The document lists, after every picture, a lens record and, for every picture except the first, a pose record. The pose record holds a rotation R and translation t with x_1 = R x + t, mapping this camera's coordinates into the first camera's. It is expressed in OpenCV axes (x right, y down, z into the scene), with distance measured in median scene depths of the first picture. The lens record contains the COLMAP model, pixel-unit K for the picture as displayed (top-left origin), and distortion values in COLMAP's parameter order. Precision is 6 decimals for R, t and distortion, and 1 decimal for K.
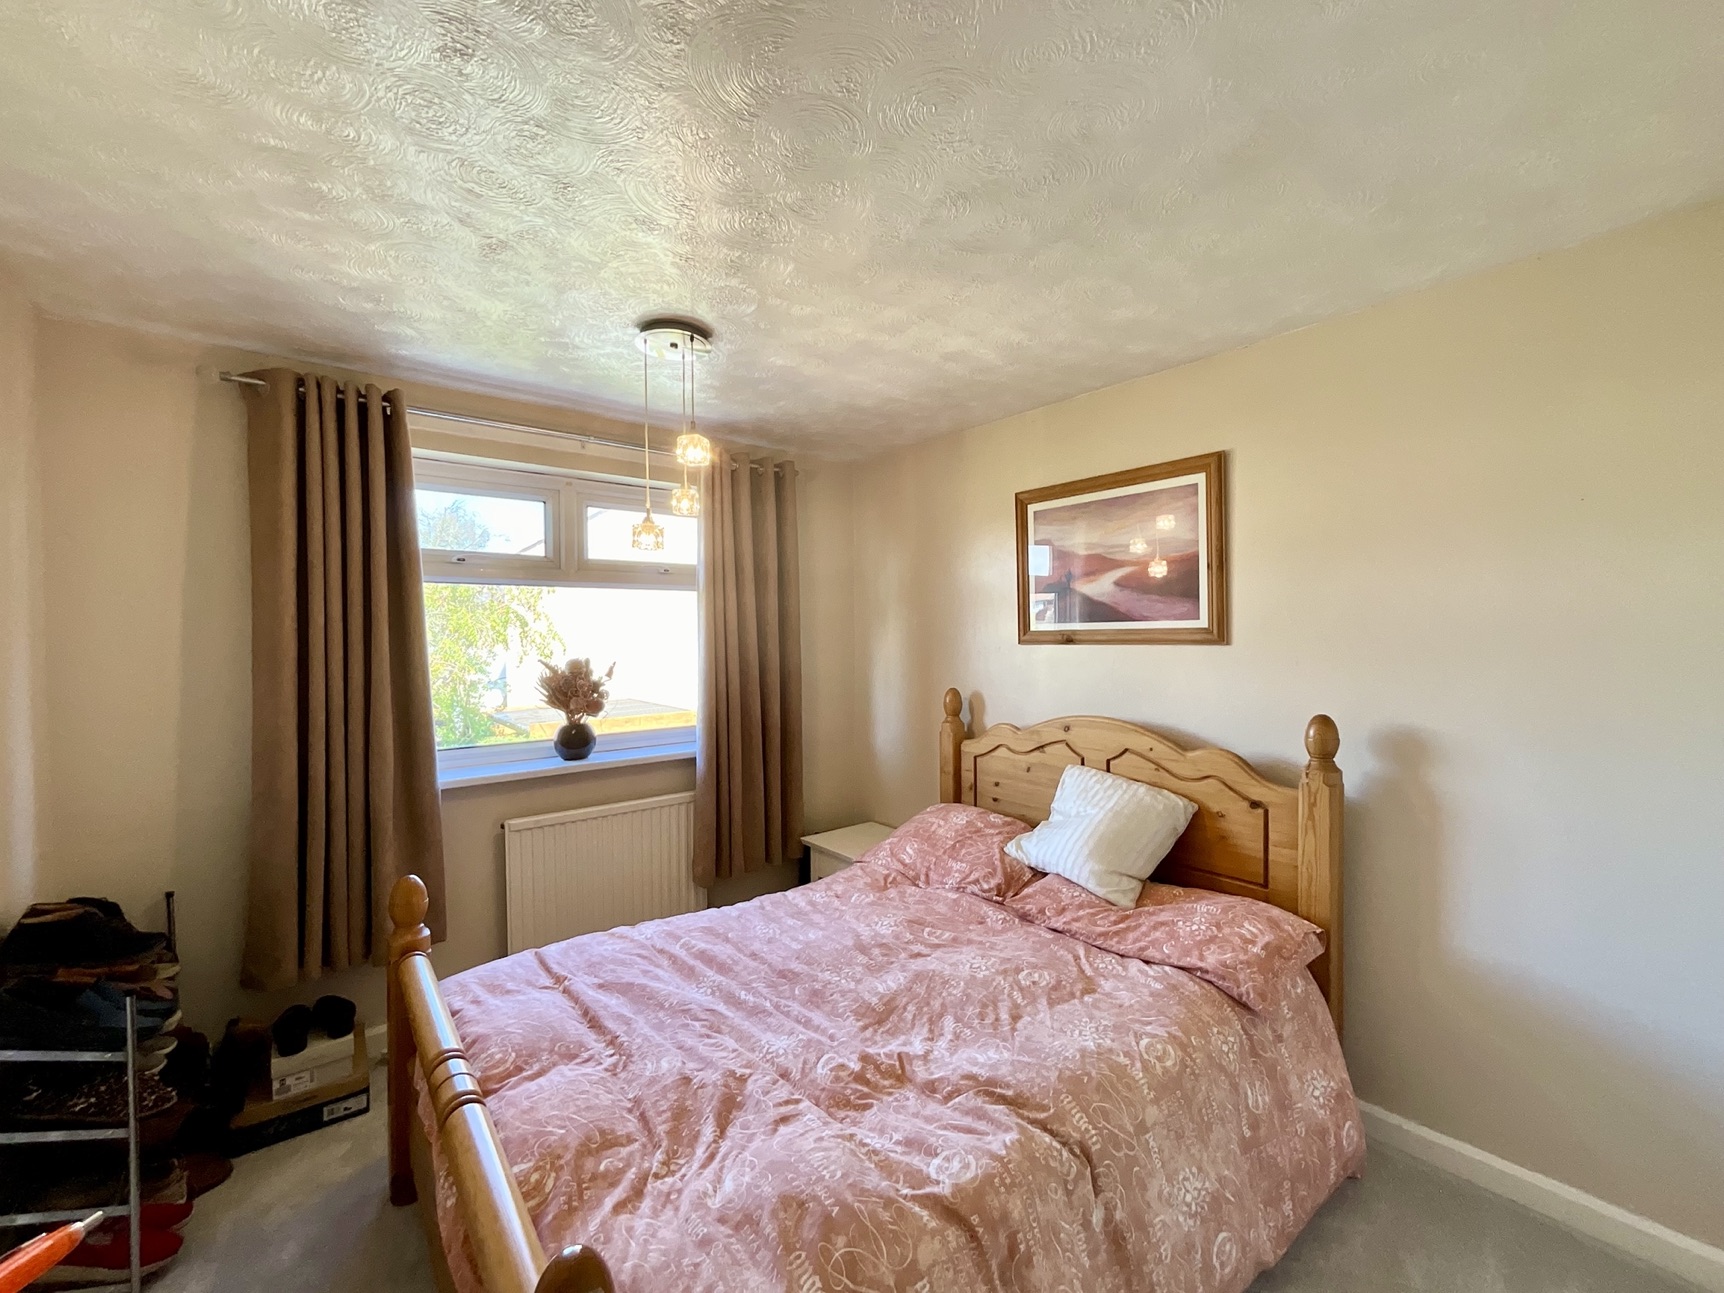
lens RADIAL K [[704.7, 0, 863.5], [0, 704.7, 646.3], [0, 0, 1]] dist [0.002178, -0.000002]
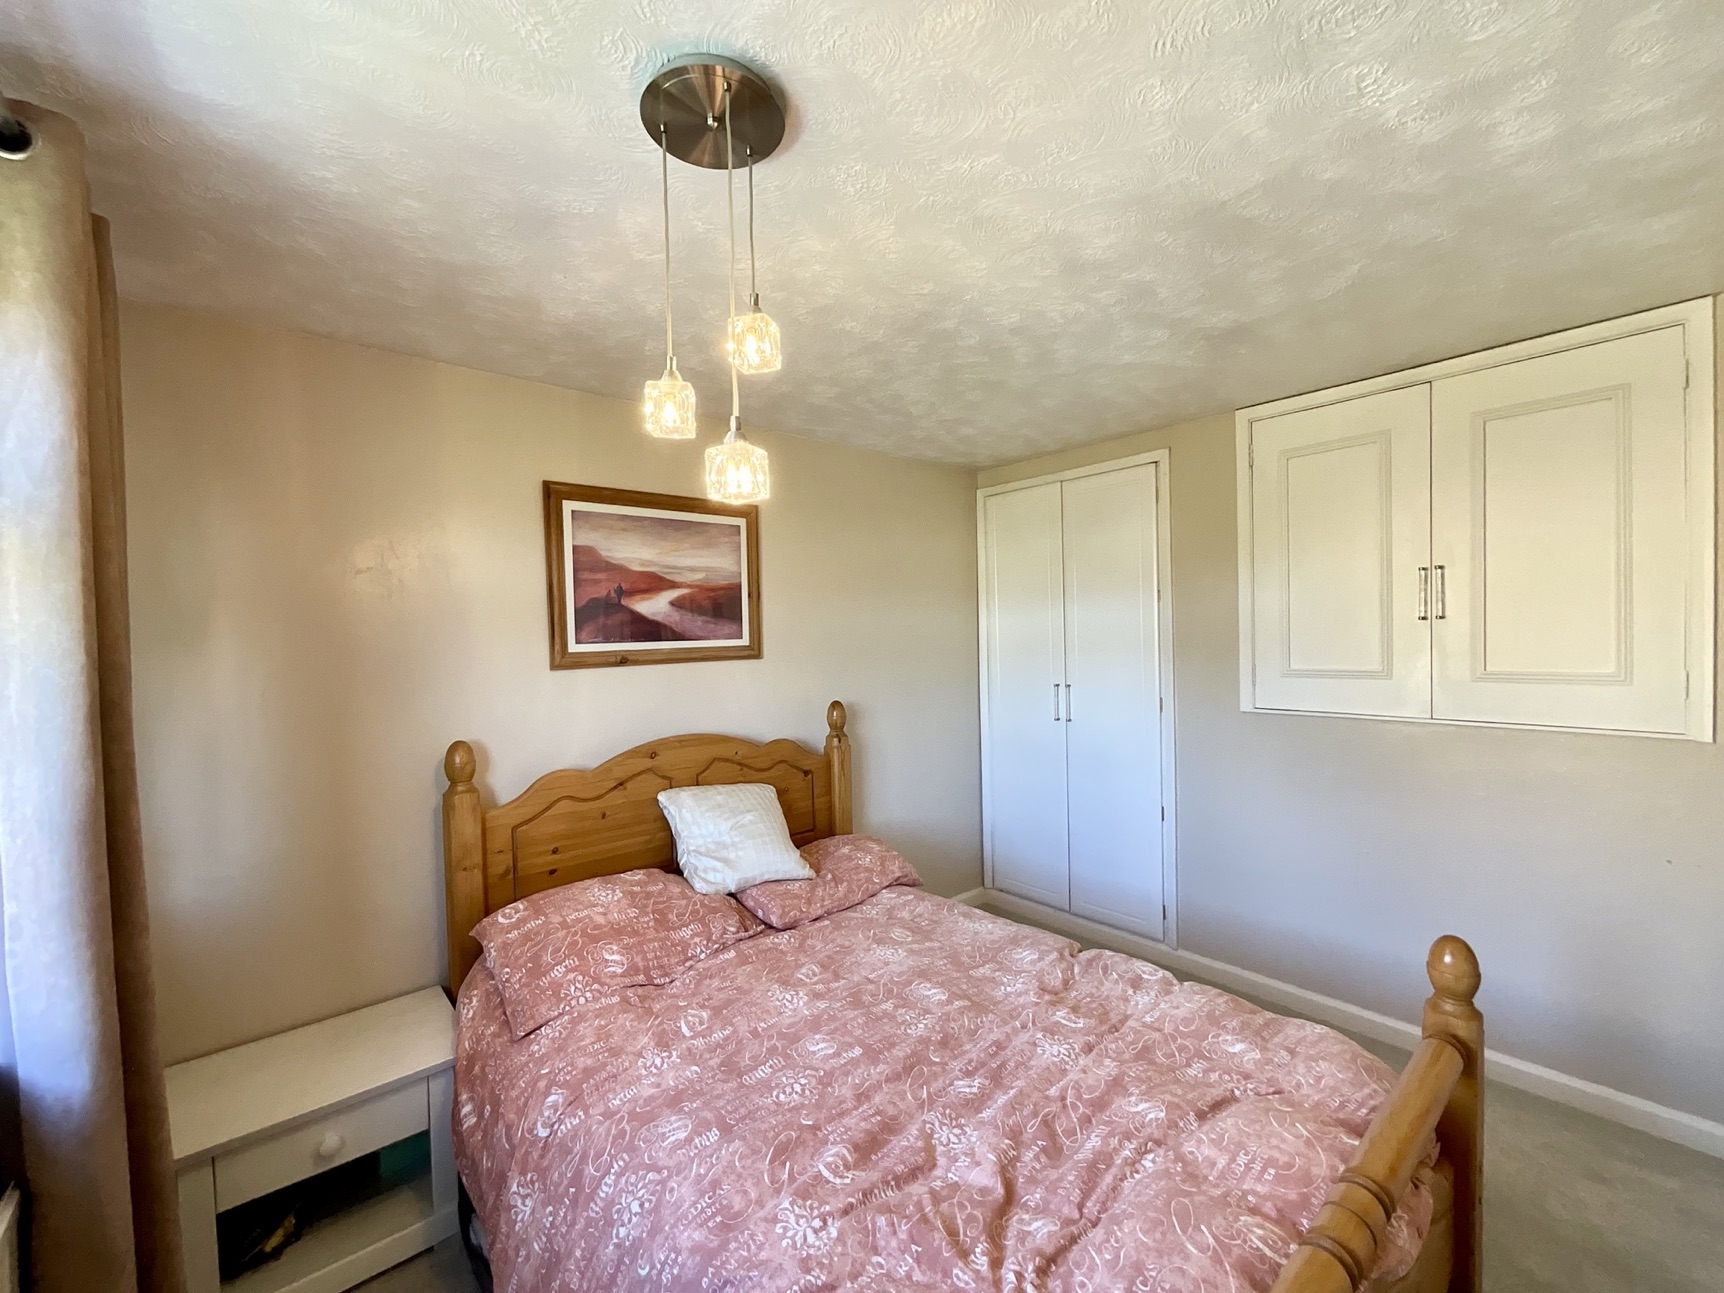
lens RADIAL K [[704.7, 0, 863.4], [0, 704.7, 645.8], [0, 0, 1]] dist [0.002178, -0.000002]
pose [[-0.034402, -0.015878, 0.999282, -0.713477], [0.034428, 0.999262, 0.017063, -0.038267], [-0.998815, 0.034991, -0.033830, 0.808437]]
